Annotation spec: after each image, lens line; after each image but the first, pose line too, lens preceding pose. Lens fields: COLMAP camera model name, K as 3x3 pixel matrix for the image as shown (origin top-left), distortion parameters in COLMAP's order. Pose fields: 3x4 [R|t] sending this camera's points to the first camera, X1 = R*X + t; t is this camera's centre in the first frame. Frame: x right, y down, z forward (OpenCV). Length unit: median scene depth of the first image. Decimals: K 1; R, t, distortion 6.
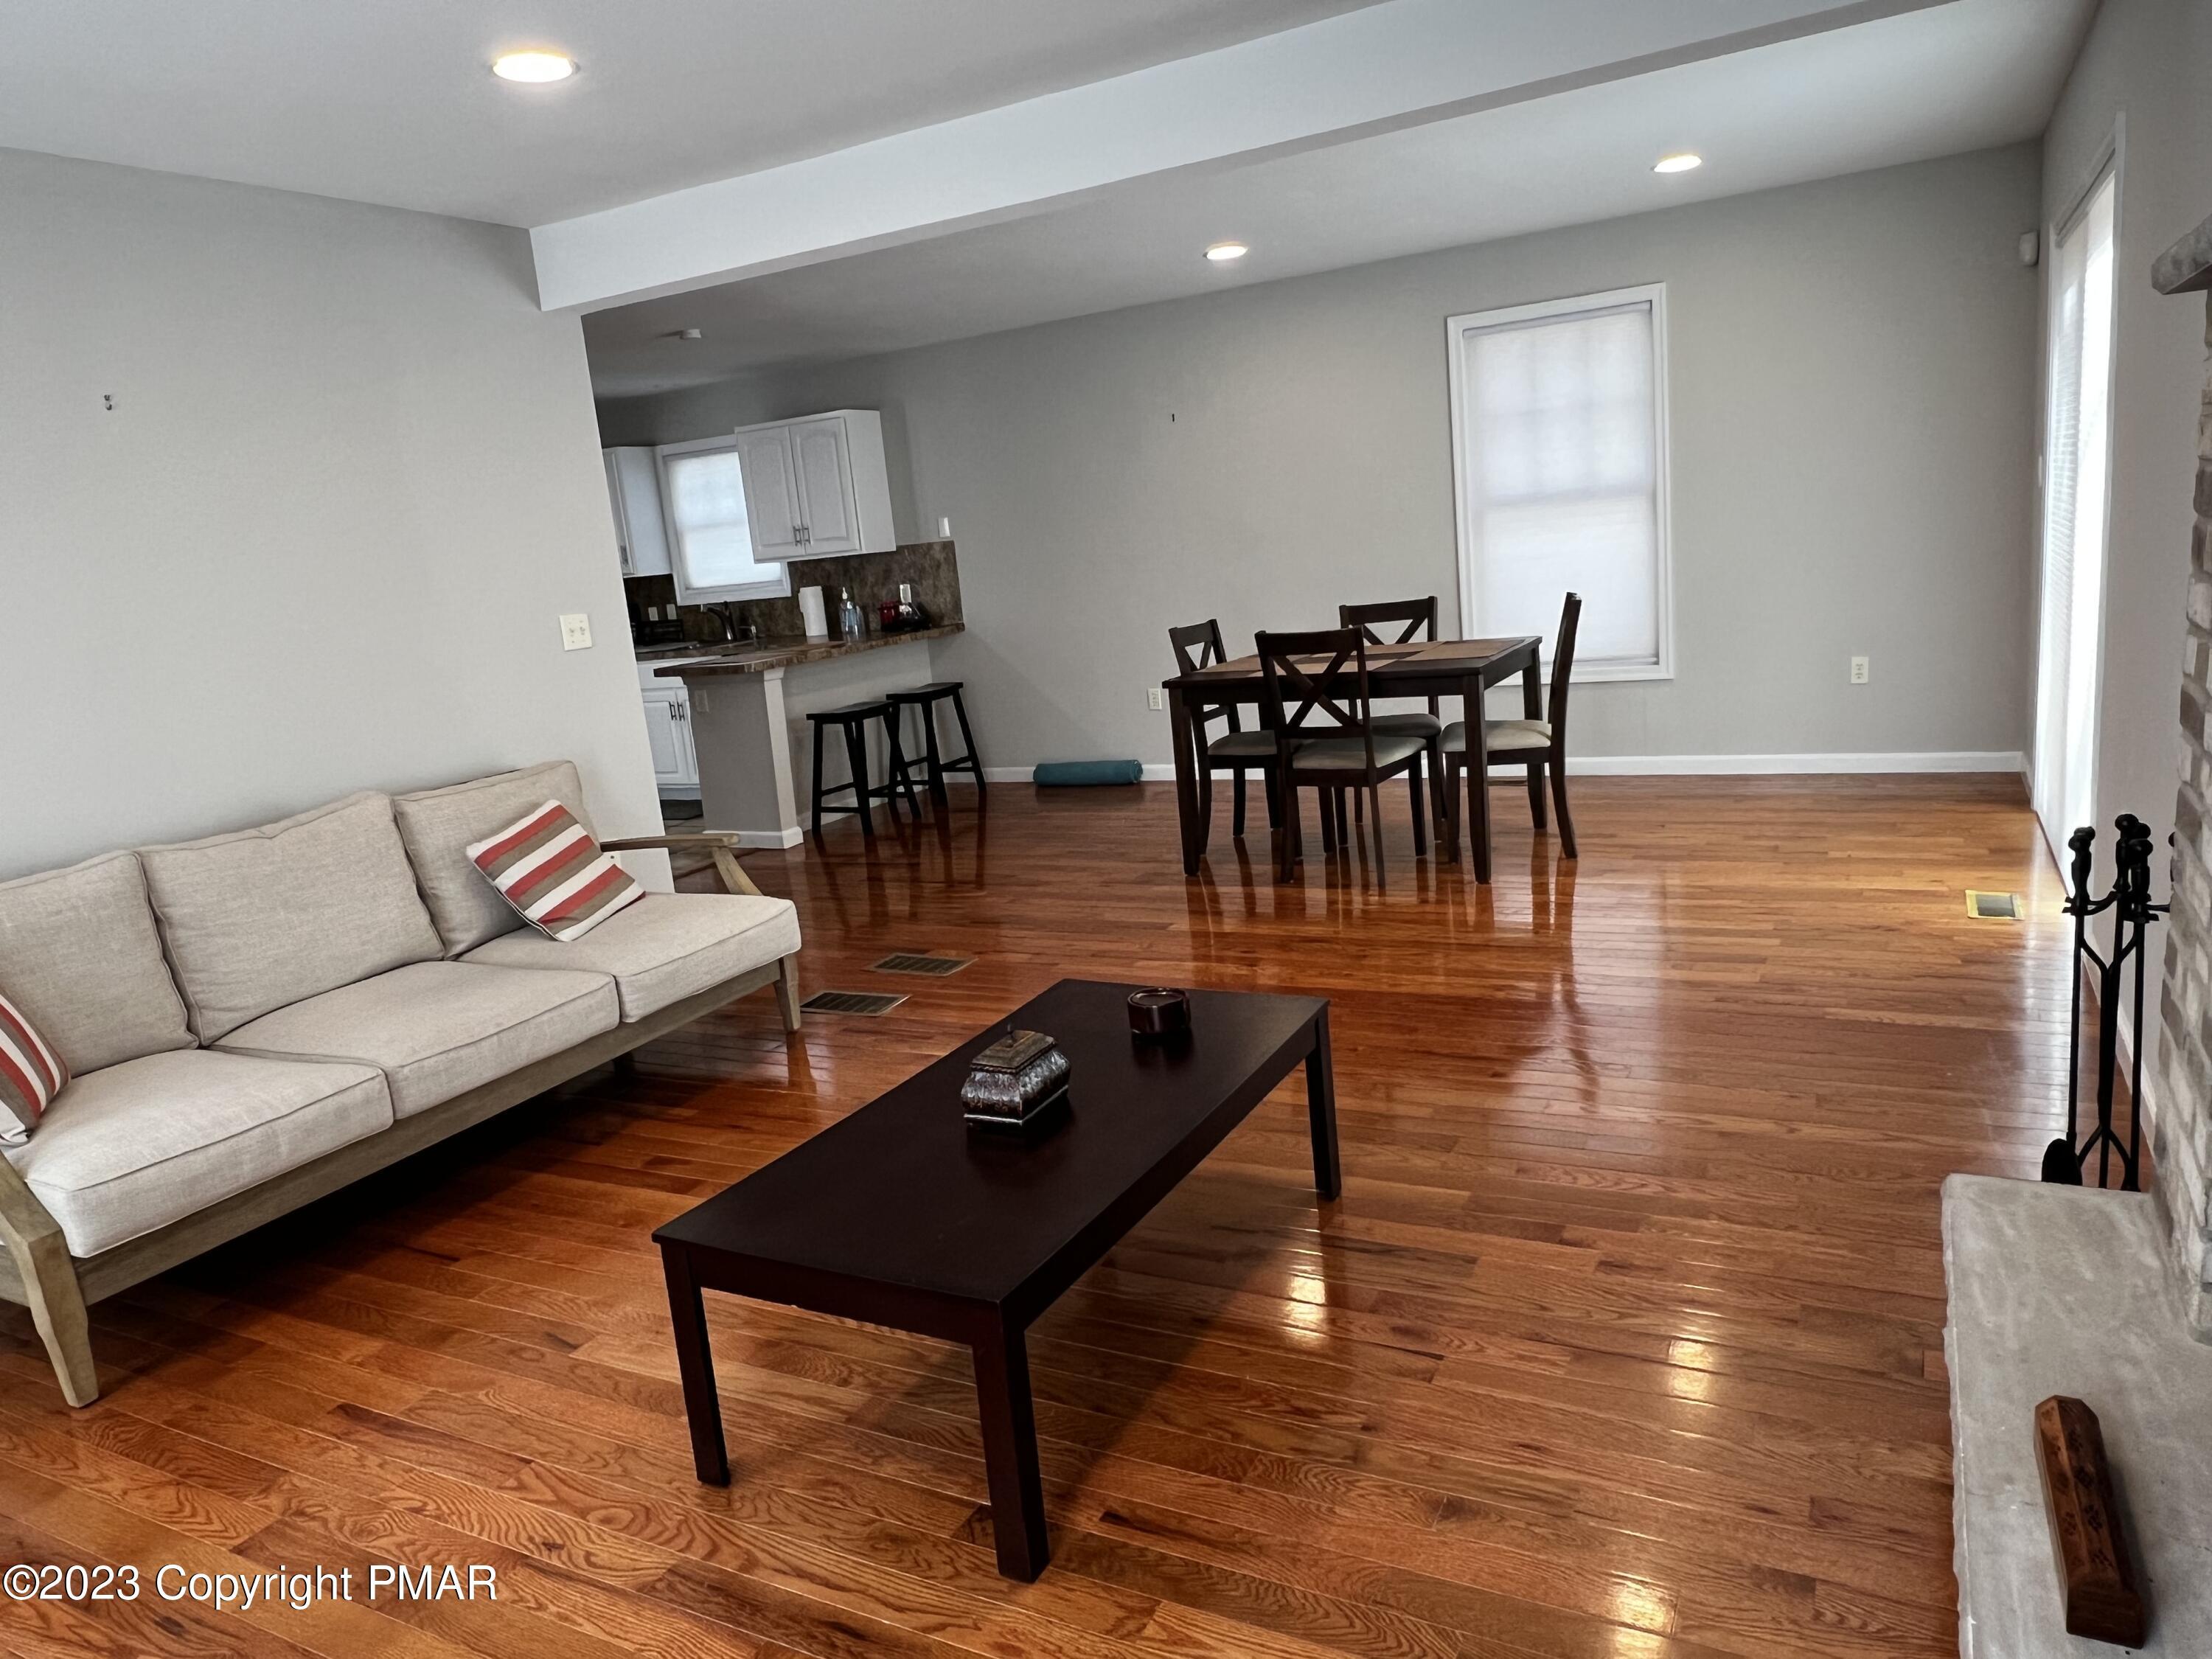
lens RADIAL K [[1475.7, 0, 1100.9], [0, 1475.7, 837.7], [0, 0, 1]] dist [0.002871, -0.001093]
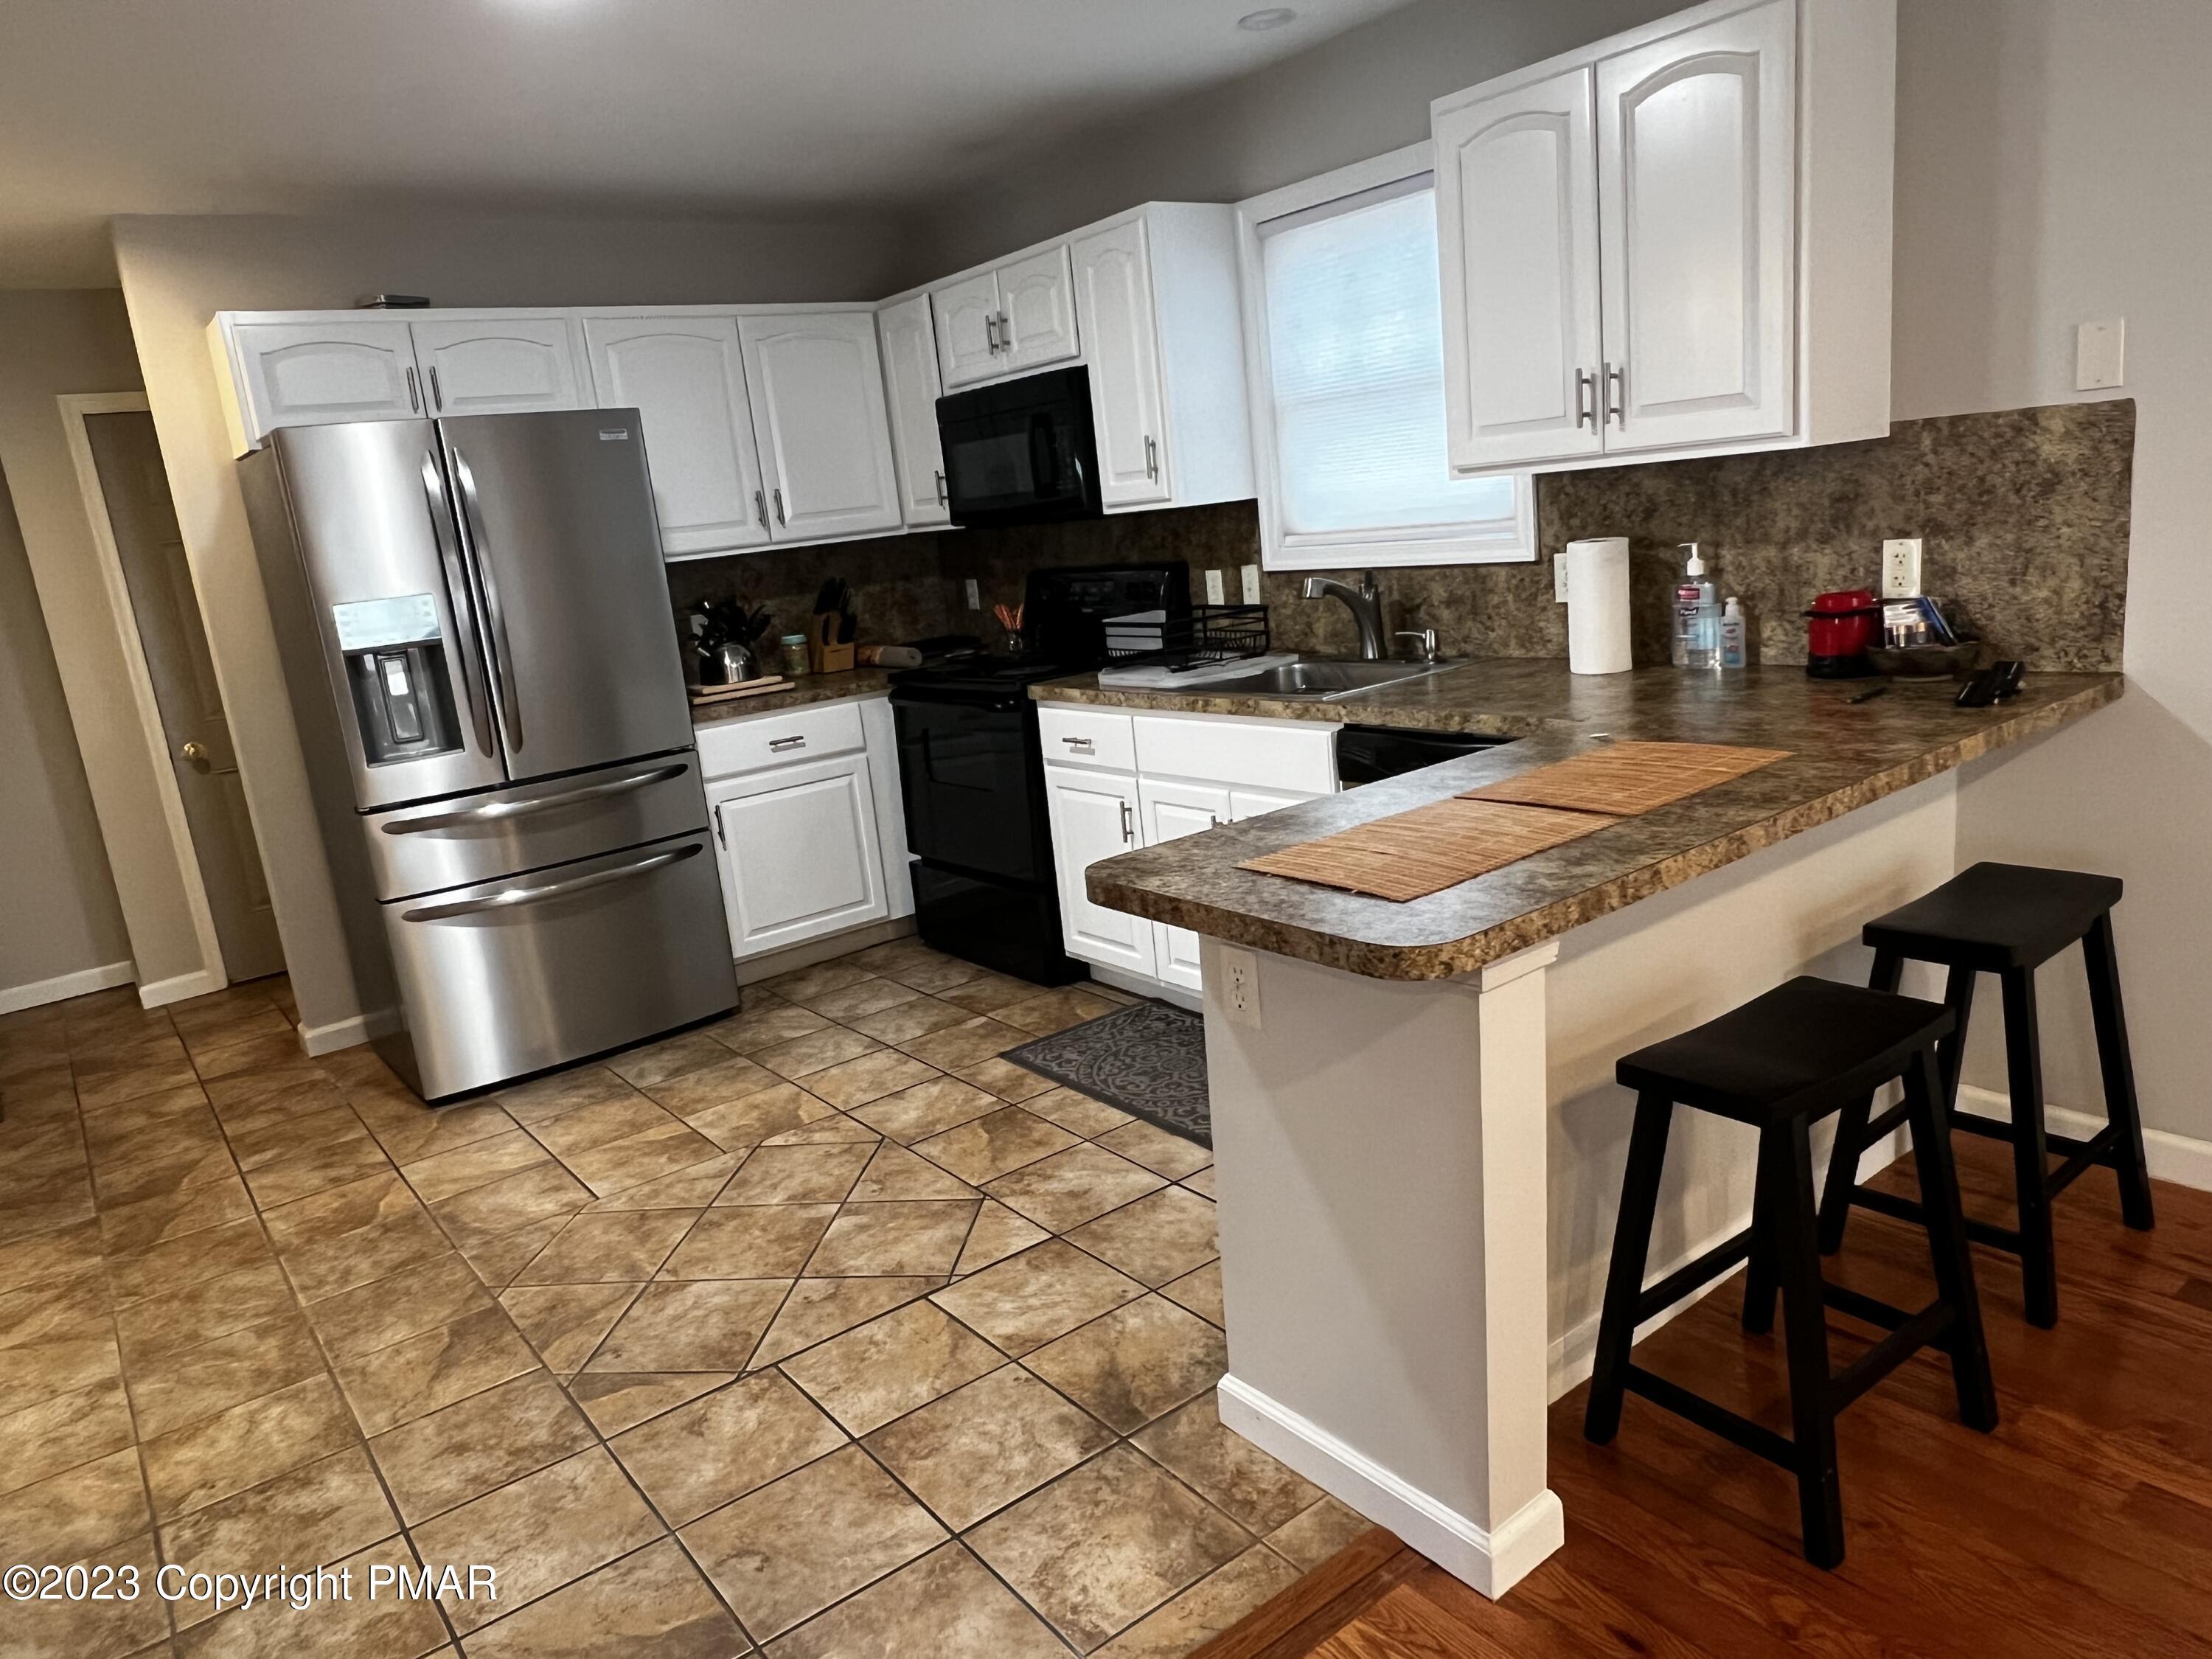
lens RADIAL K [[1475.7, 0, 1100.9], [0, 1475.7, 837.7], [0, 0, 1]] dist [0.002871, -0.001093]
pose [[0.909402, 0.096384, -0.404597, -0.153331], [-0.068349, 0.994185, 0.083212, -0.118733], [0.410265, -0.048019, 0.910701, 0.610687]]
